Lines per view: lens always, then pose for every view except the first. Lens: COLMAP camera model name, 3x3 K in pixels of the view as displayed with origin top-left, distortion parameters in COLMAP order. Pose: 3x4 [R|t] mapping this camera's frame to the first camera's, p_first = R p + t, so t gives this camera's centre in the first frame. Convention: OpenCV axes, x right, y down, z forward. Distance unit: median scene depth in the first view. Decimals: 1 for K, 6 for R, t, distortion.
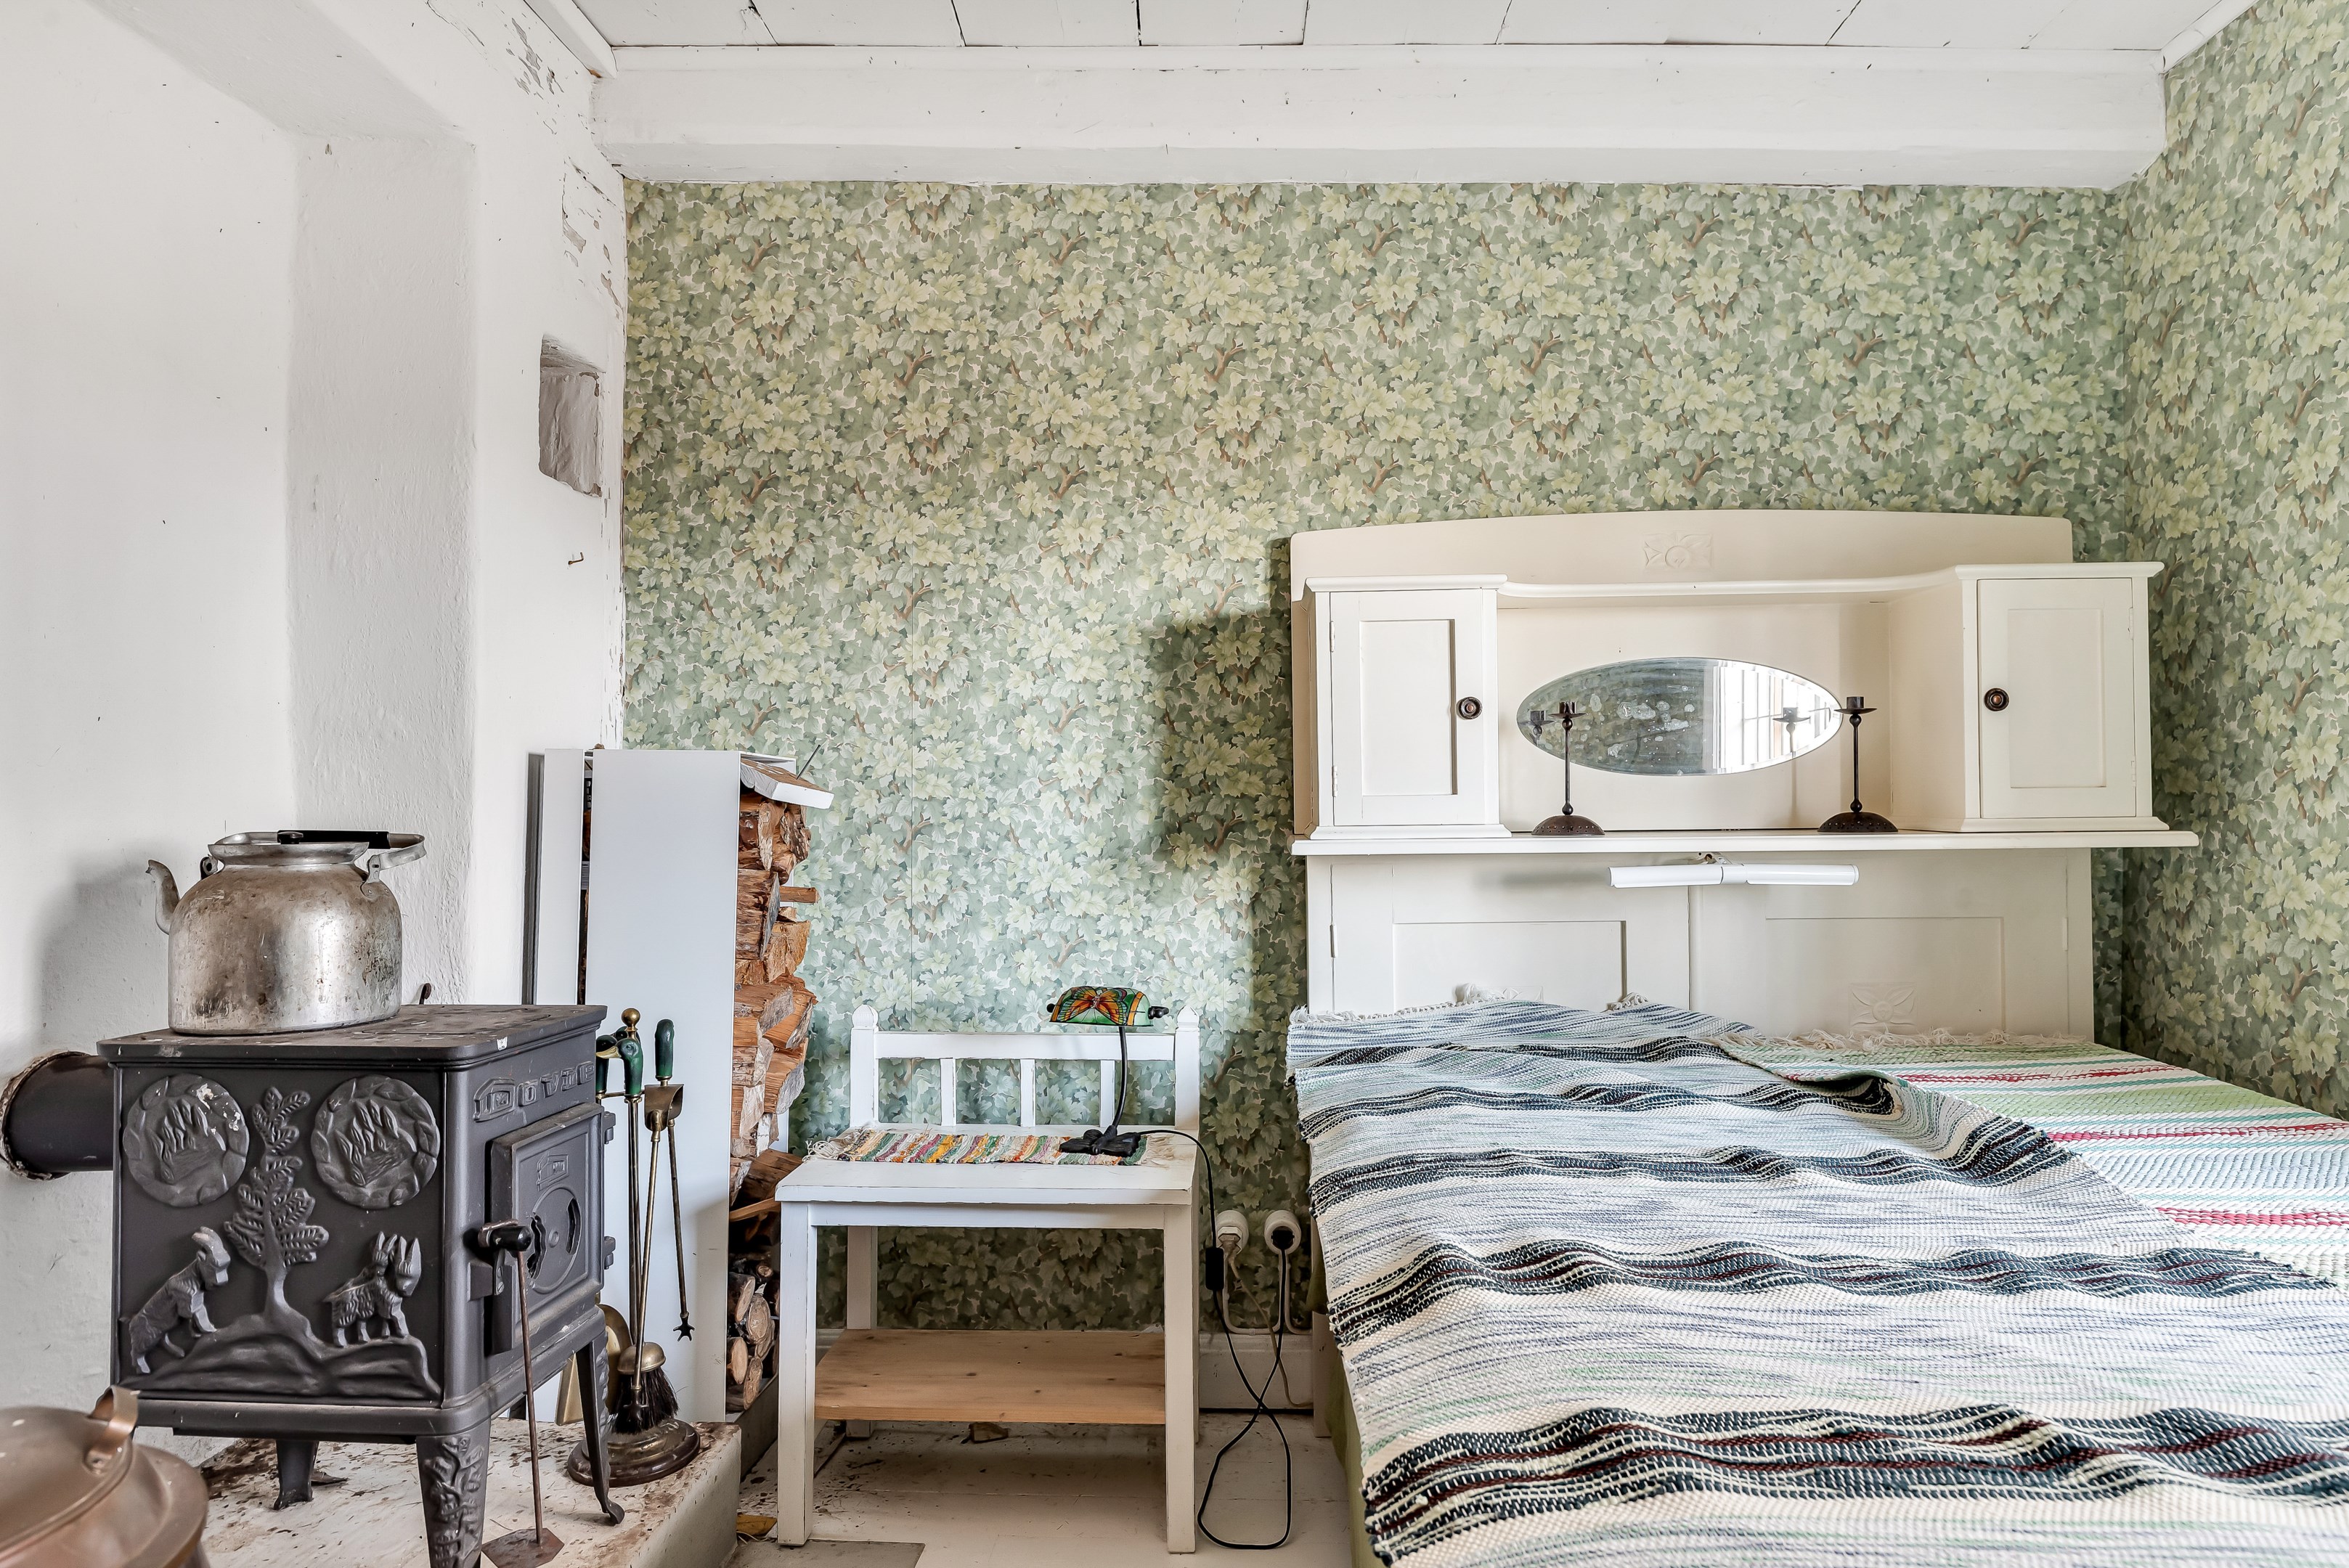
lens RADIAL K [[1316.6, 0, 1174.3], [0, 1316.6, 787.2], [0, 0, 1]] dist [-0.008050, 0.001806]
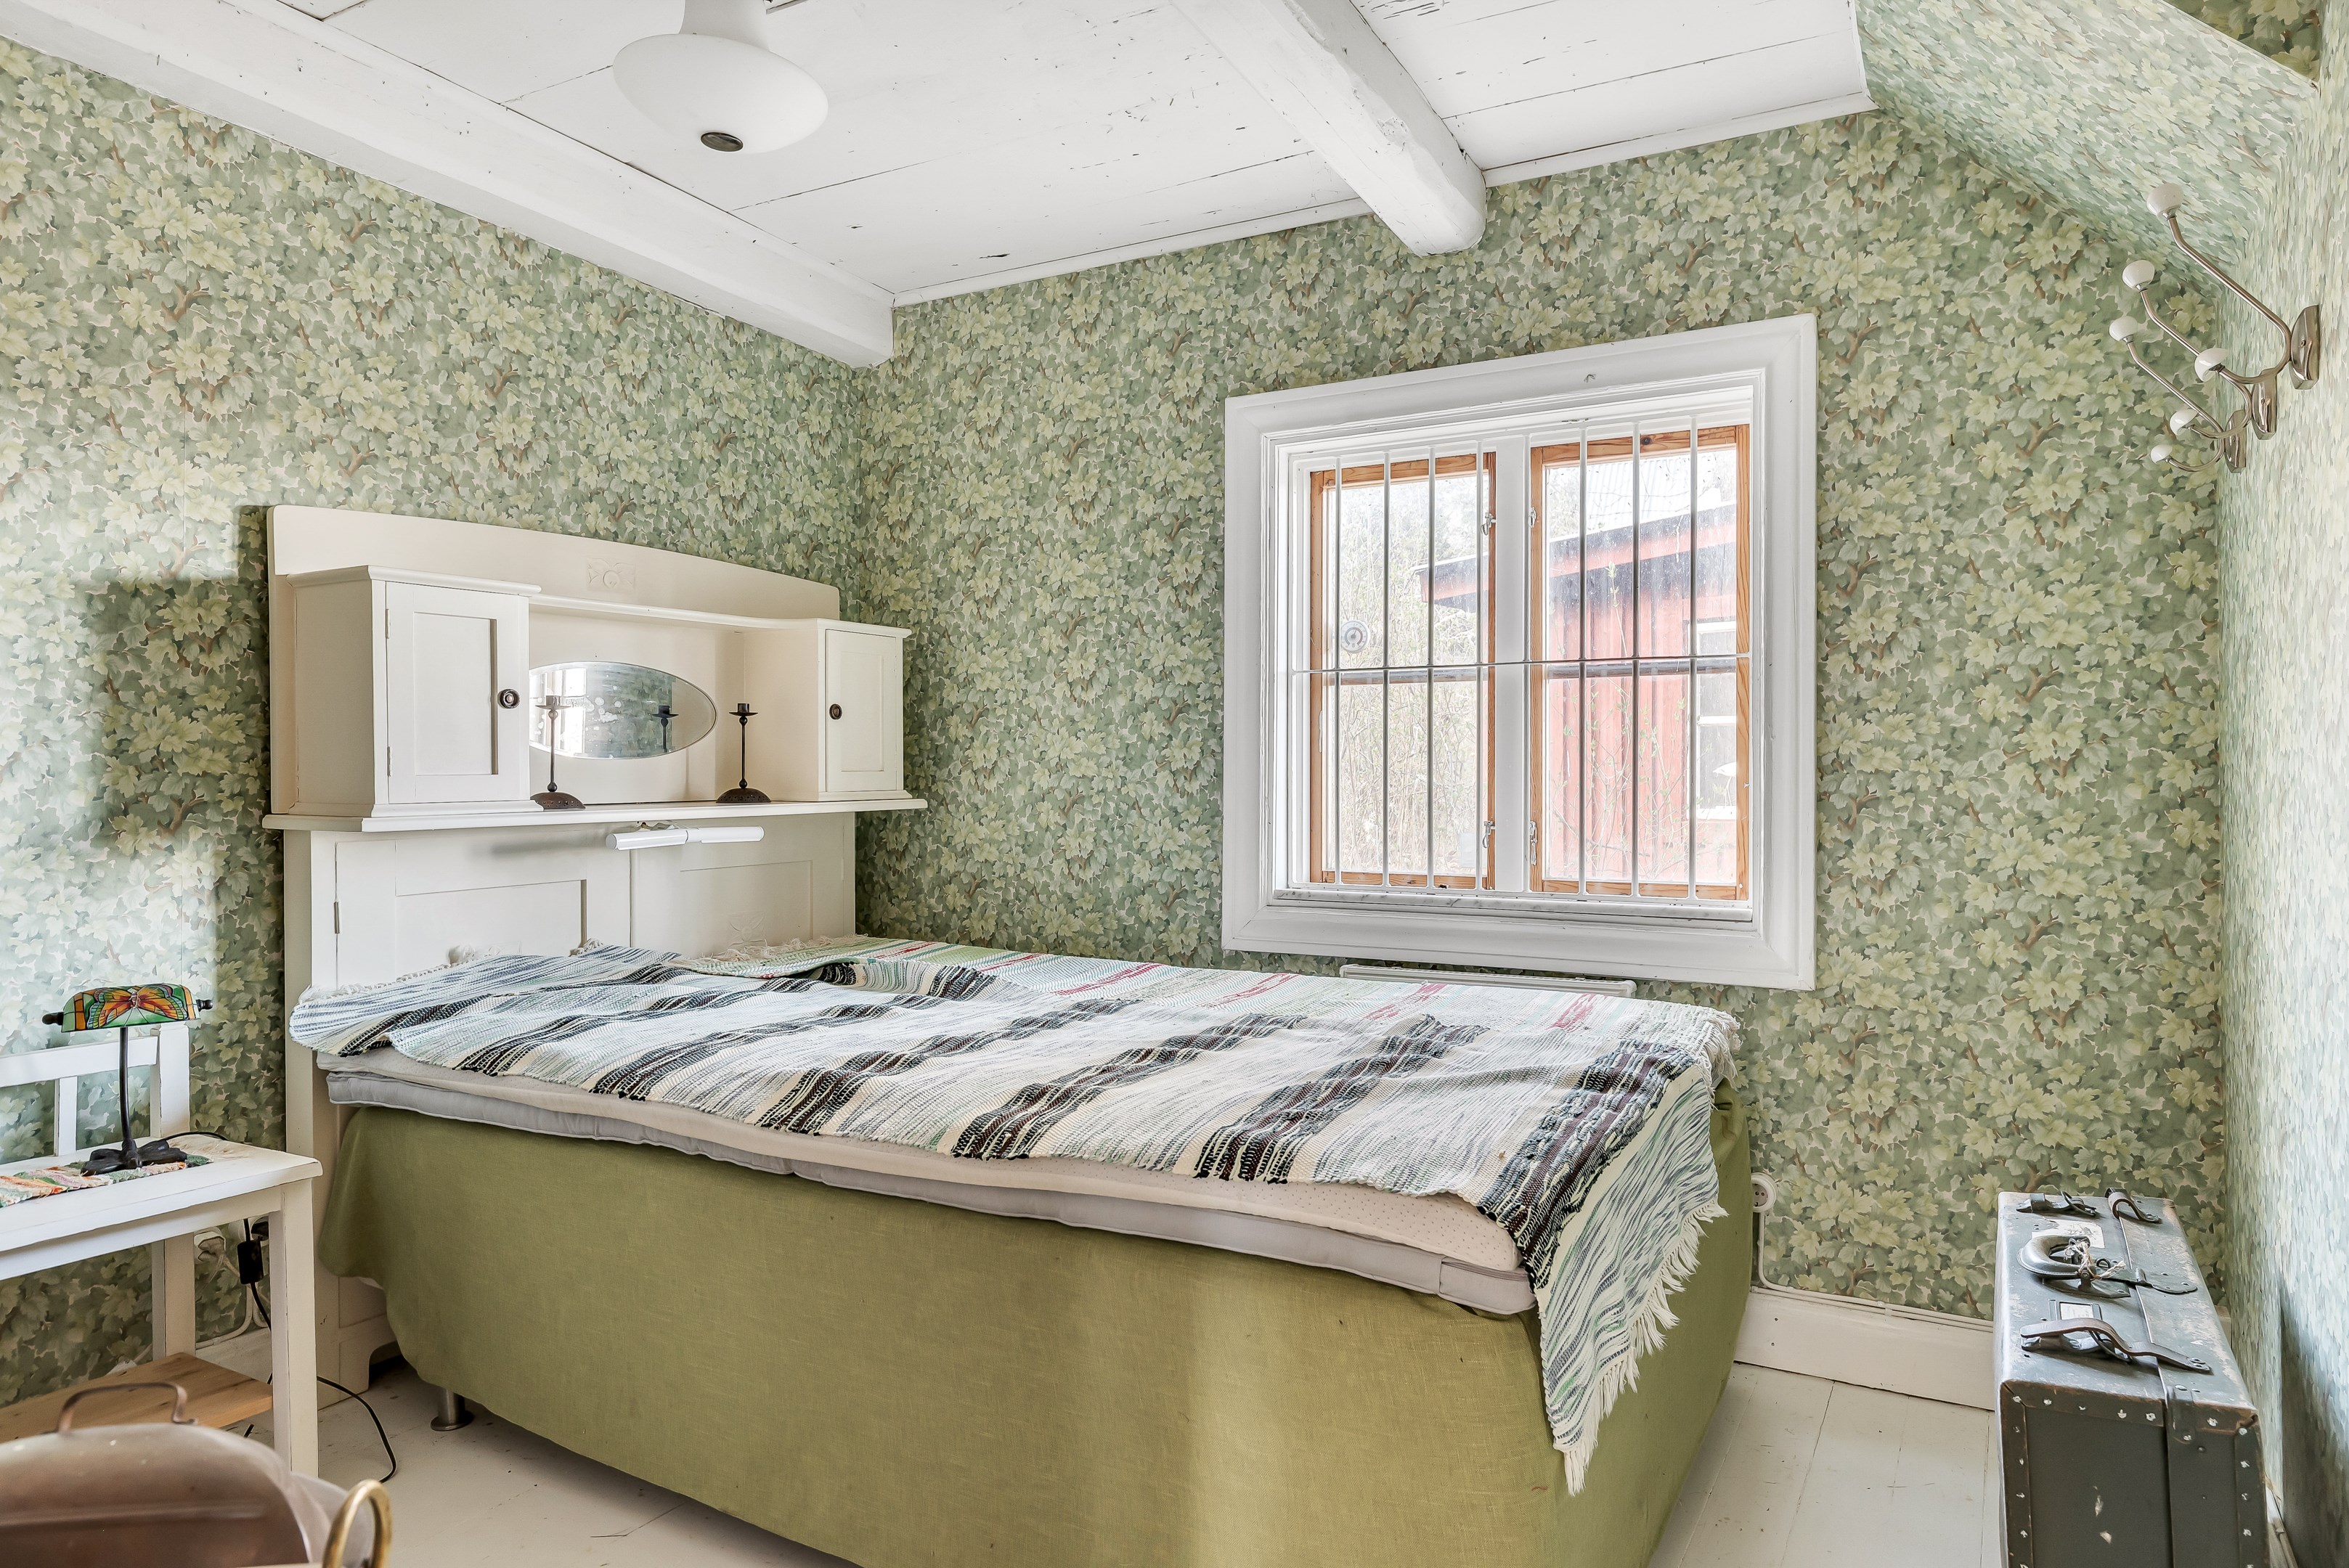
lens RADIAL K [[1316.6, 0, 1174.8], [0, 1316.6, 784.5], [0, 0, 1]] dist [-0.008050, 0.001806]
pose [[0.490627, -0.002871, 0.871365, -0.421928], [-0.011494, 0.999886, 0.009765, -0.003081], [-0.871294, -0.014806, 0.490538, -0.055971]]
